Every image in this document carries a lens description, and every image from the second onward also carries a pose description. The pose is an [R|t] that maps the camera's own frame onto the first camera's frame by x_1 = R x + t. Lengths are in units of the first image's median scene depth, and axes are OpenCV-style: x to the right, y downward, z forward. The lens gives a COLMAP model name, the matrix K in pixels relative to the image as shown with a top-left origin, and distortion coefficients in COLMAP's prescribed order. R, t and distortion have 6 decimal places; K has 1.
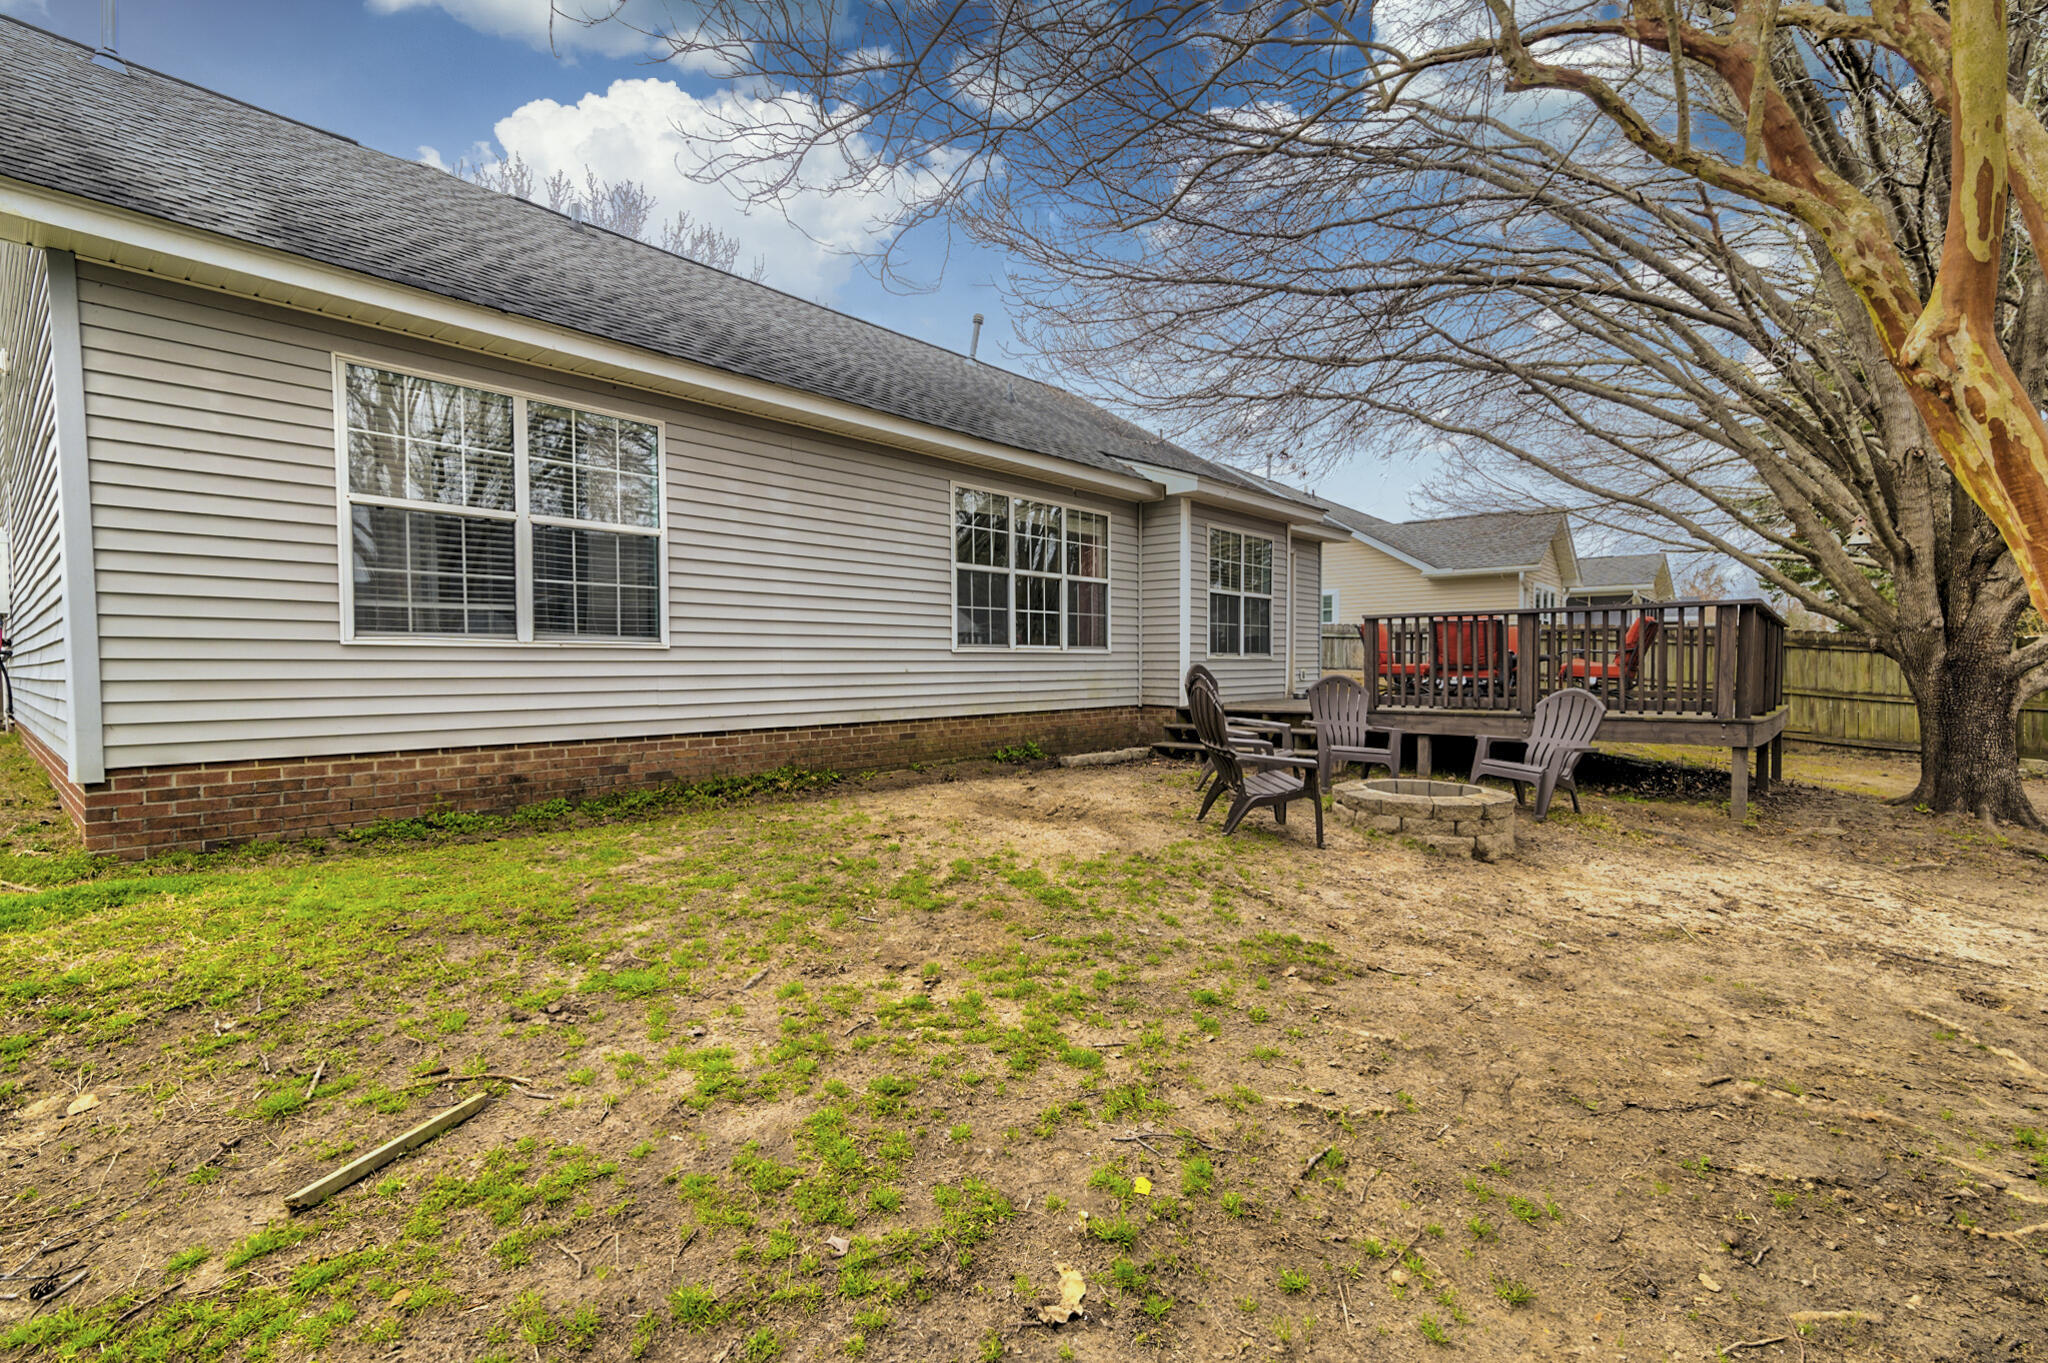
lens RADIAL K [[928.6, 0, 1022.9], [0, 928.6, 690.7], [0, 0, 1]] dist [0.013134, -0.000346]
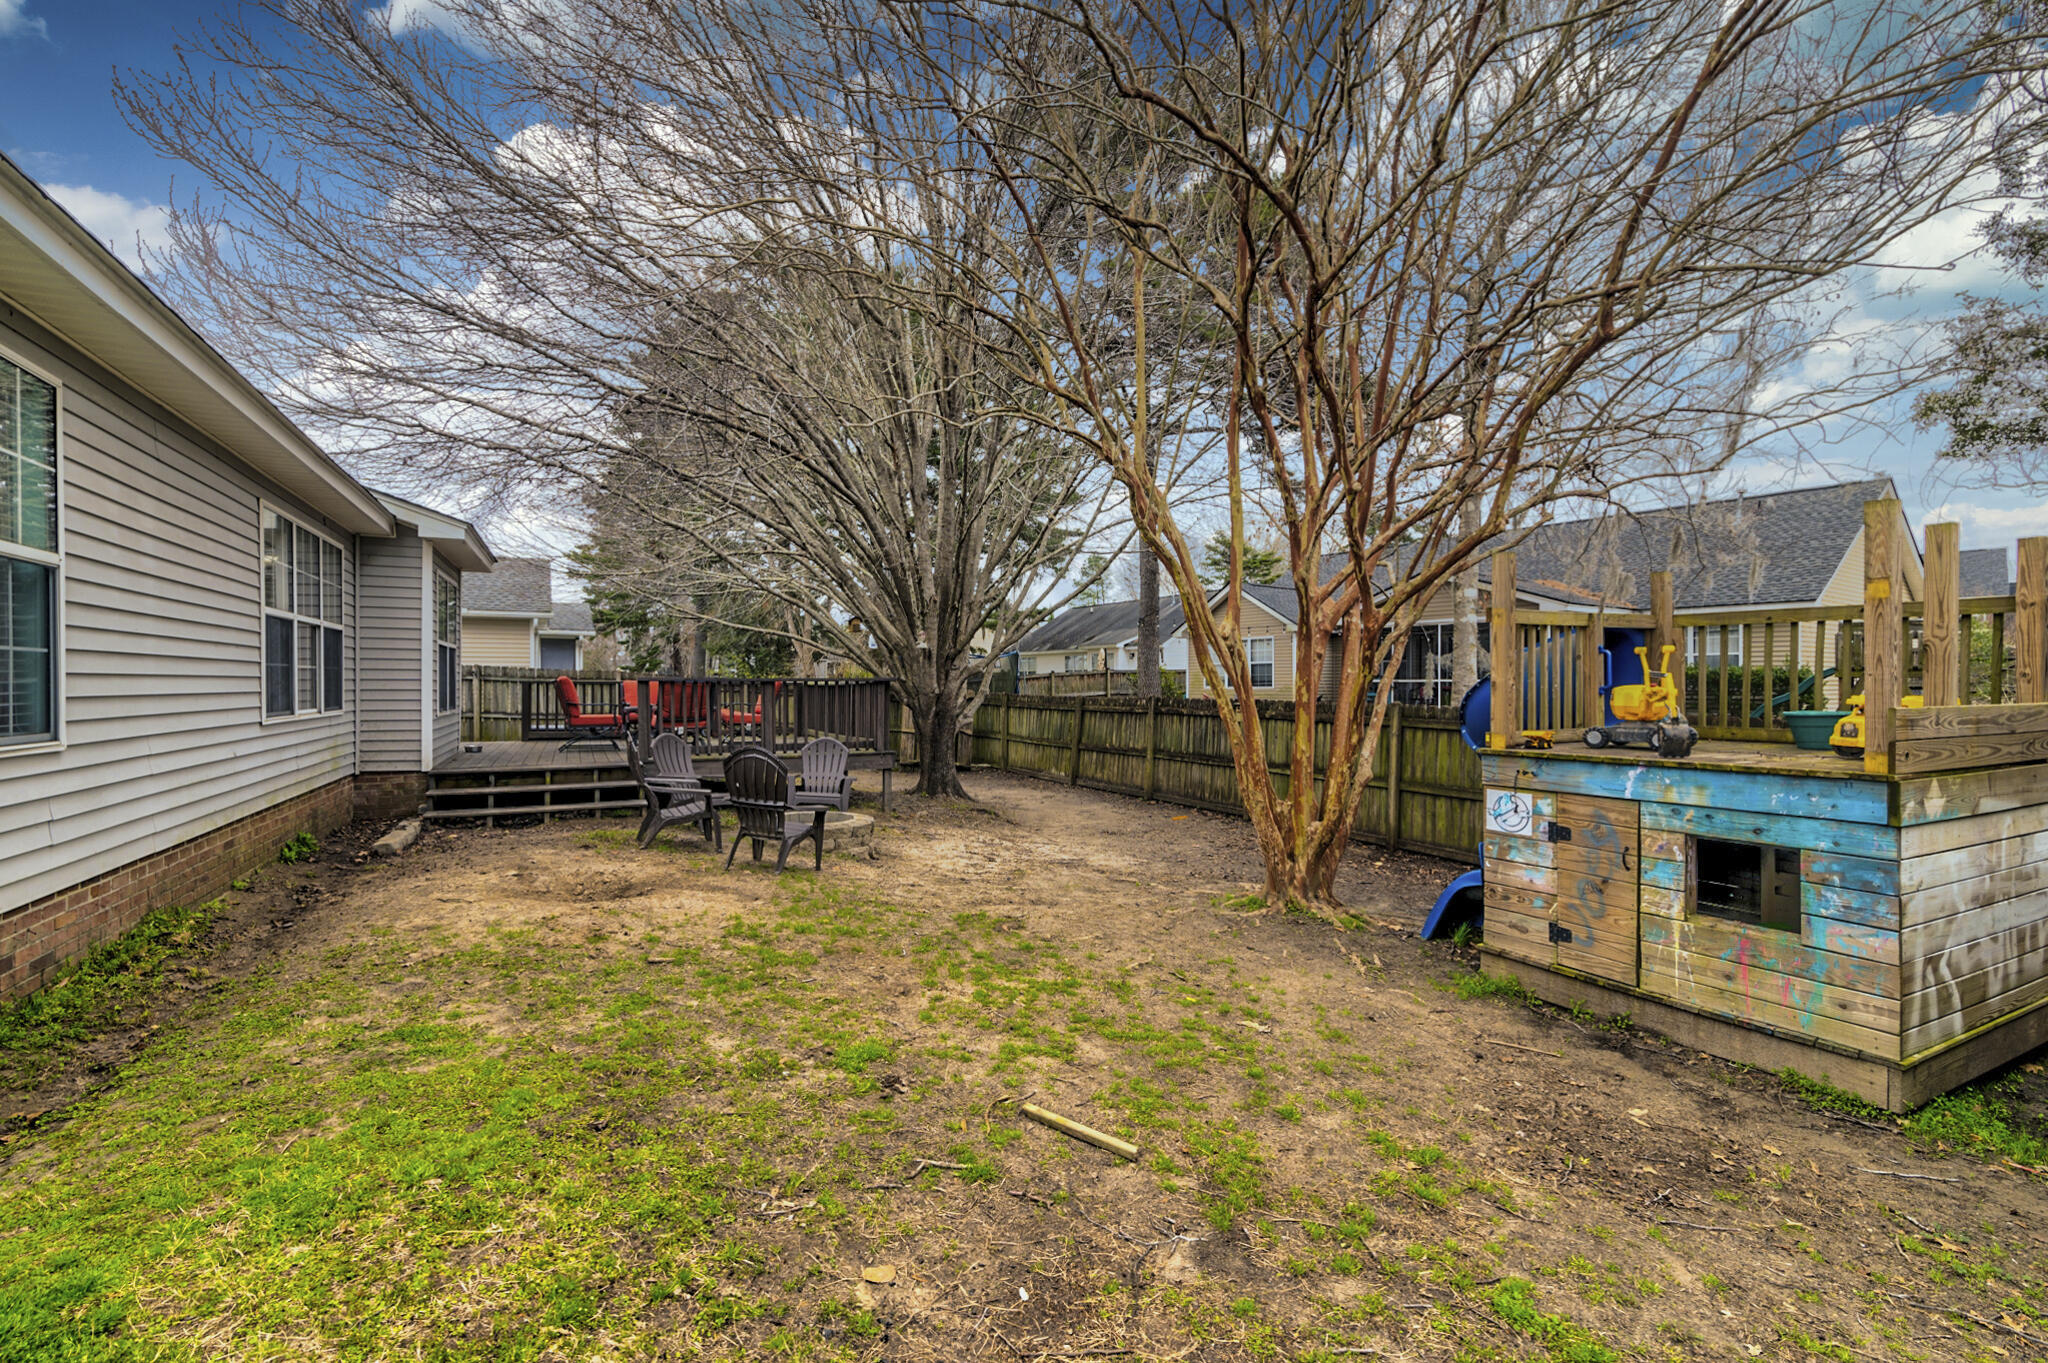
lens RADIAL K [[928.6, 0, 1028.5], [0, 928.6, 685.4], [0, 0, 1]] dist [0.013134, -0.000346]
pose [[0.377813, 0.002972, 0.925877, -1.132907], [0.022875, 0.999660, -0.012544, -0.103756], [-0.925599, 0.025918, 0.377617, 0.283494]]
